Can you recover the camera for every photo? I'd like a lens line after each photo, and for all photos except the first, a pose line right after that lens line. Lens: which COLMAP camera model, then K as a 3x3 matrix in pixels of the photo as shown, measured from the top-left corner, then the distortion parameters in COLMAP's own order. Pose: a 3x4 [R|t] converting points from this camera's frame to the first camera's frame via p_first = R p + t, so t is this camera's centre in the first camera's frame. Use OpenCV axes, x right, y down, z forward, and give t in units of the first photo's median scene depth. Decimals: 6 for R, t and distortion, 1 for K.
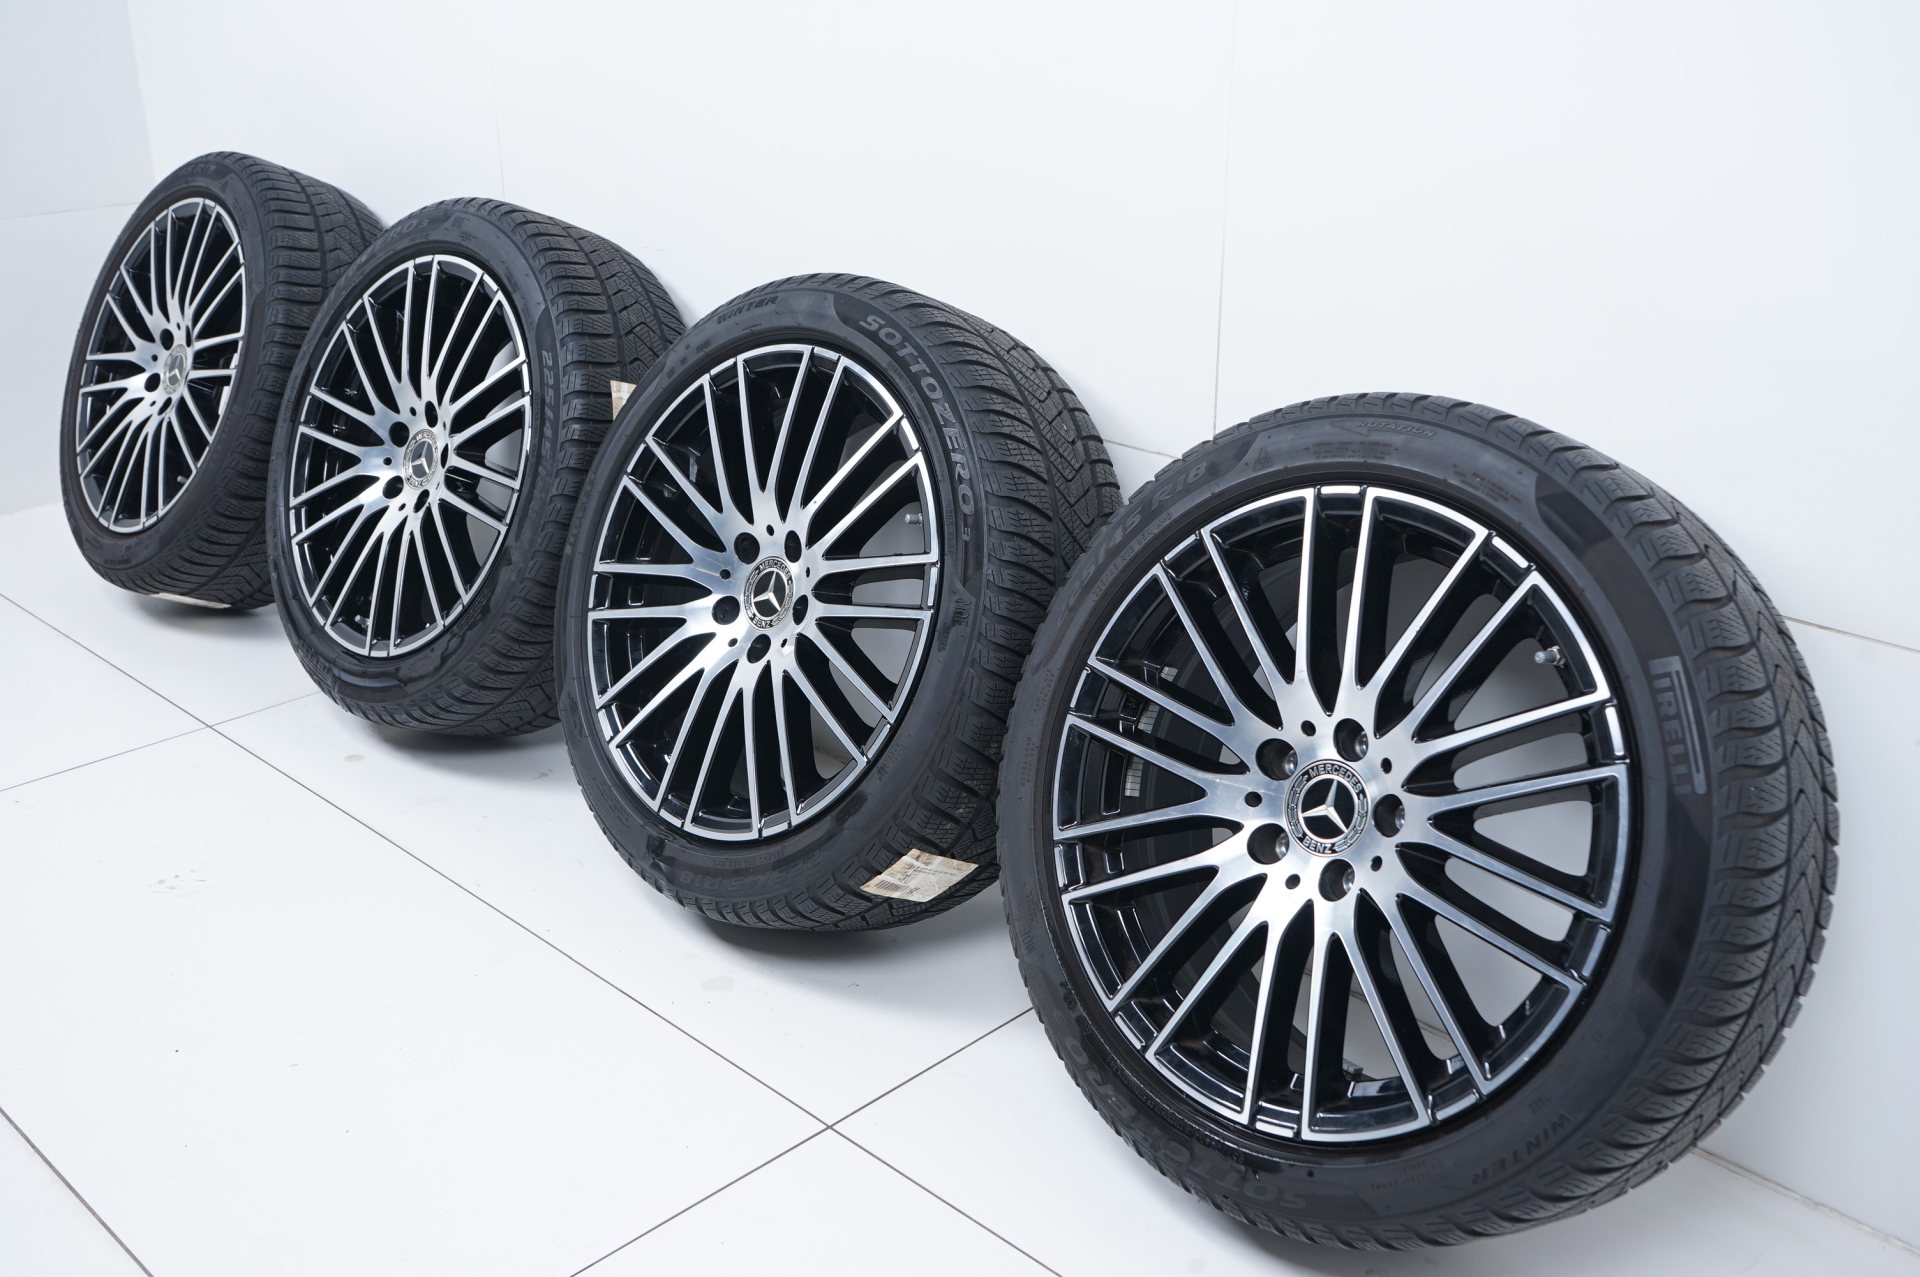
lens RADIAL K [[1854.6, 0, 973.1], [0, 1854.6, 619.9], [0, 0, 1]] dist [-0.011588, 0.000000]
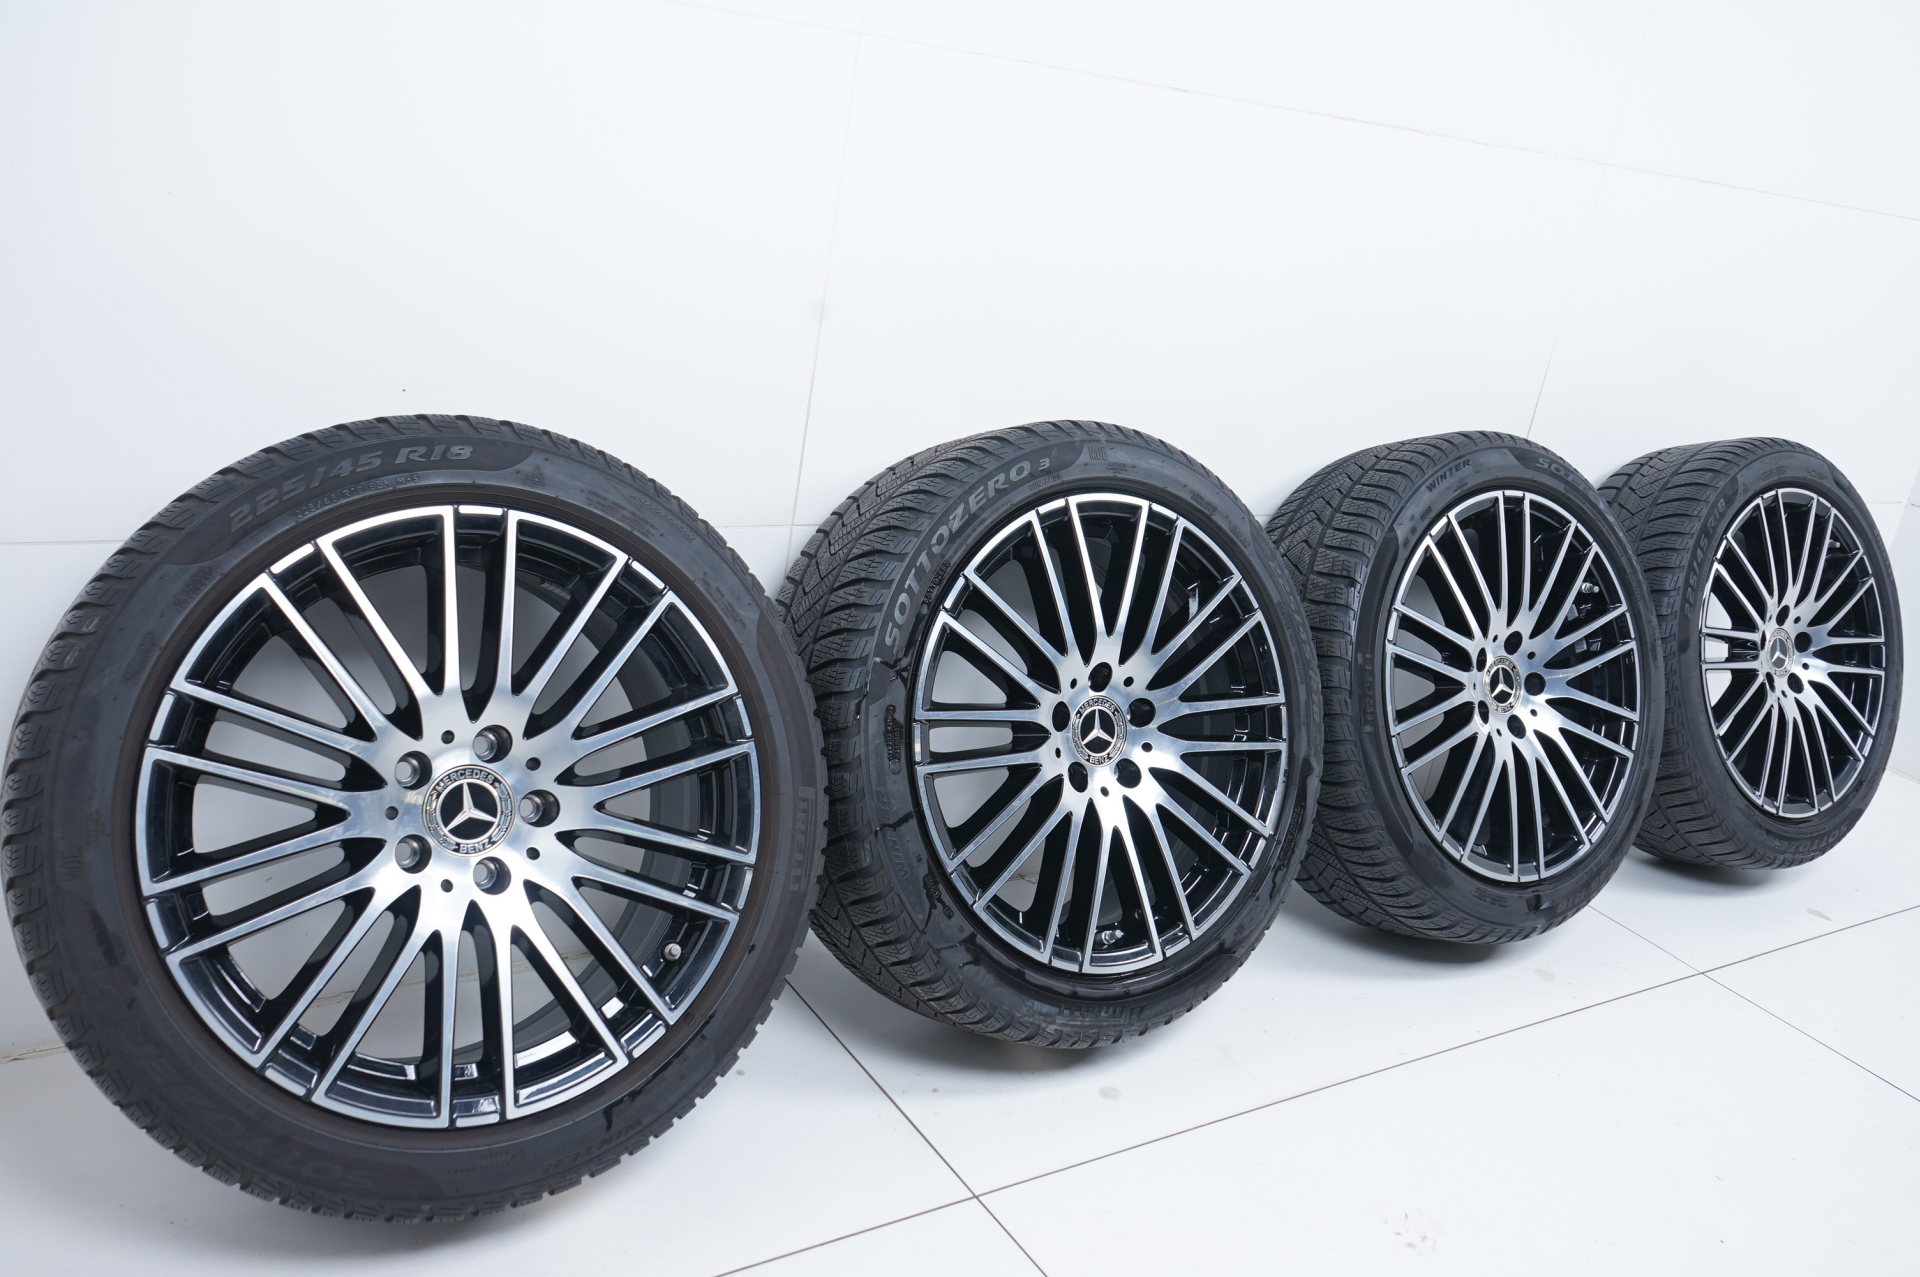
lens RADIAL K [[1545.9, 0, 976.9], [0, 1545.9, 629.3], [0, 0, 1]] dist [-0.014748, 0.011677]
pose [[0.292652, -0.059971, 0.954337, -0.584392], [-0.037999, 0.996514, 0.074274, -0.081579], [-0.955464, -0.058000, 0.289353, 0.493644]]
